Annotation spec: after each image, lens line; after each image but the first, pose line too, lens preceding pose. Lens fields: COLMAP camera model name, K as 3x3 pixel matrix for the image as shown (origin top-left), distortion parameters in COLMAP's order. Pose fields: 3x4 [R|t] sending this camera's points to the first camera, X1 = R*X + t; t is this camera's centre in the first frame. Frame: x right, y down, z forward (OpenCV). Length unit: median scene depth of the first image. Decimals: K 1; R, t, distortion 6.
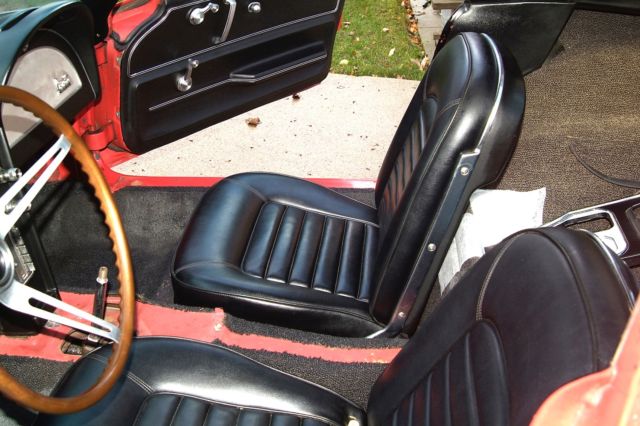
lens RADIAL K [[812.2, 0, 320.0], [0, 812.2, 214.0], [0, 0, 1]] dist [-0.160211, 0.012730]
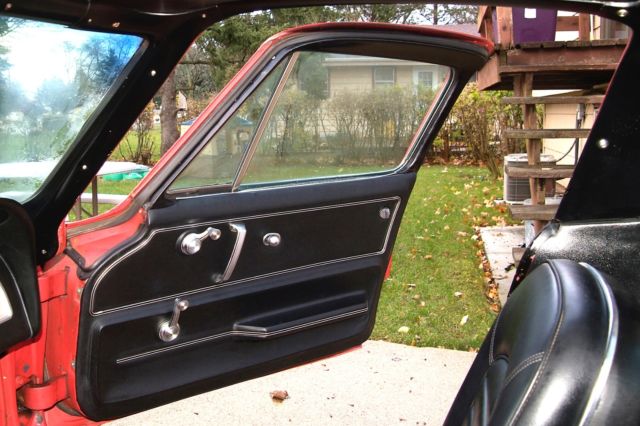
lens RADIAL K [[808.8, 0, 273.5], [0, 808.8, 211.4], [0, 0, 1]] dist [-0.155809, 0.092863]
pose [[0.984454, 0.022419, -0.174206, 0.055091], [-0.082286, 0.935113, -0.344663, -0.016095], [0.155175, 0.353640, 0.922420, 0.281823]]
